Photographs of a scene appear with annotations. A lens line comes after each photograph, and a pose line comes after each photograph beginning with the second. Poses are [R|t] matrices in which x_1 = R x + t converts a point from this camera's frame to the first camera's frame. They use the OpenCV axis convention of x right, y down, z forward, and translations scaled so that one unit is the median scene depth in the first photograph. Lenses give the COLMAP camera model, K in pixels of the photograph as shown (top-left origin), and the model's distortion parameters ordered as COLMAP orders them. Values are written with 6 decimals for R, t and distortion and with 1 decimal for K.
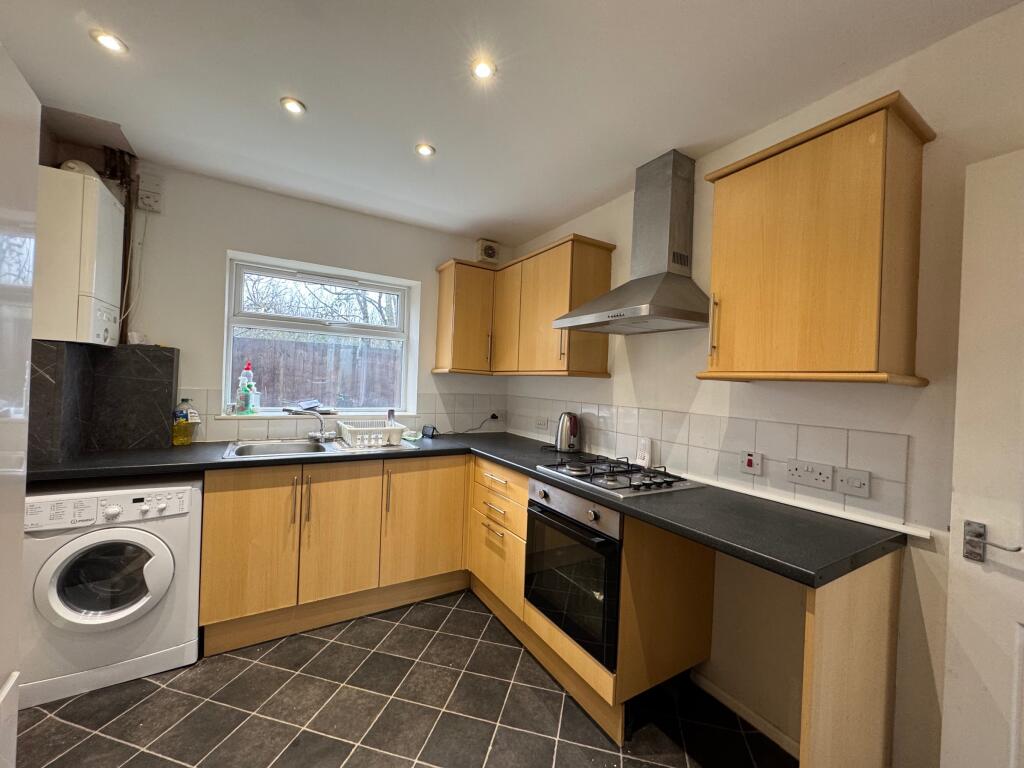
lens RADIAL K [[408.8, 0, 513.0], [0, 408.8, 383.2], [0, 0, 1]] dist [-0.000895, -0.000153]
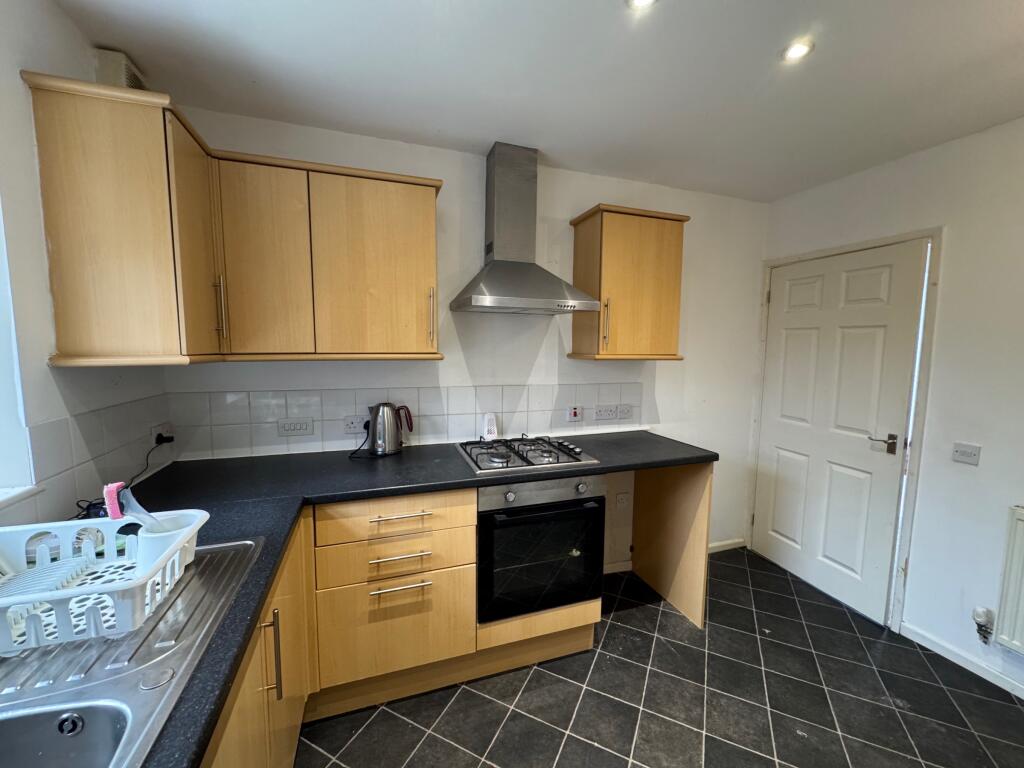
lens RADIAL K [[408.8, 0, 513.0], [0, 408.8, 383.2], [0, 0, 1]] dist [-0.000895, -0.000153]
pose [[0.213406, -0.130974, 0.968144, -0.707525], [0.001831, 0.991025, 0.133665, -0.088810], [-0.976962, -0.026753, 0.211731, 0.749596]]
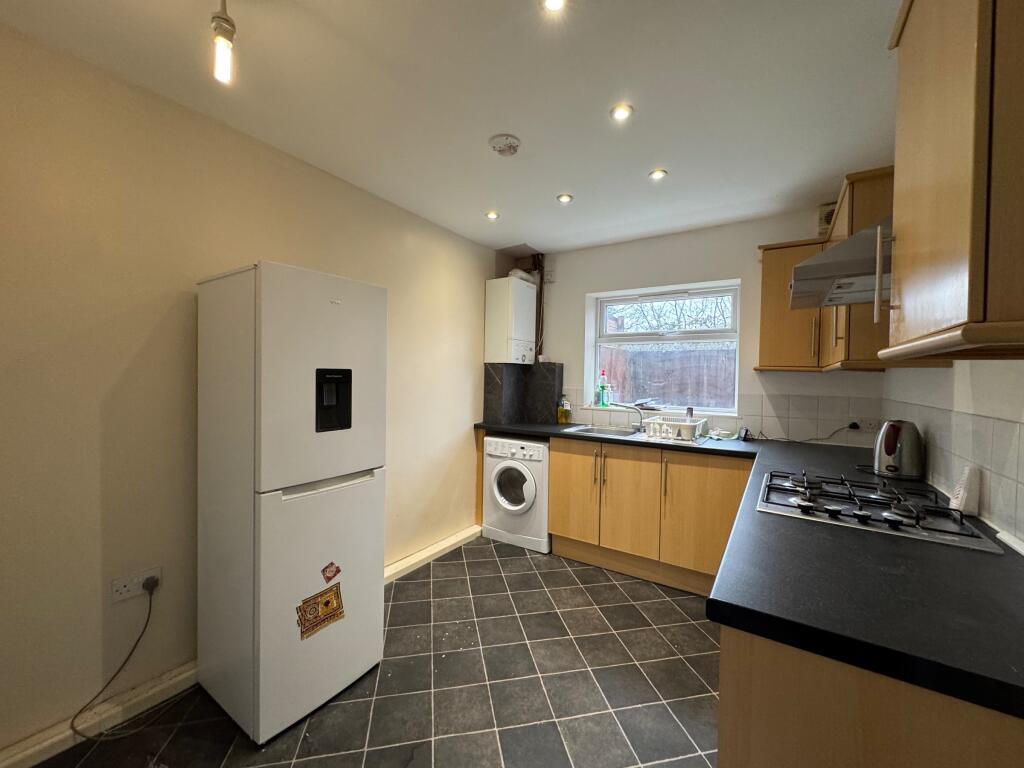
lens RADIAL K [[413.6, 0, 513.7], [0, 413.6, 383.3], [0, 0, 1]] dist [-0.001818, -0.000078]
pose [[0.426579, -0.019073, -0.904249, 0.616019], [-0.004041, 0.999727, -0.022993, 0.035220], [0.904441, 0.013462, 0.426386, 0.149438]]
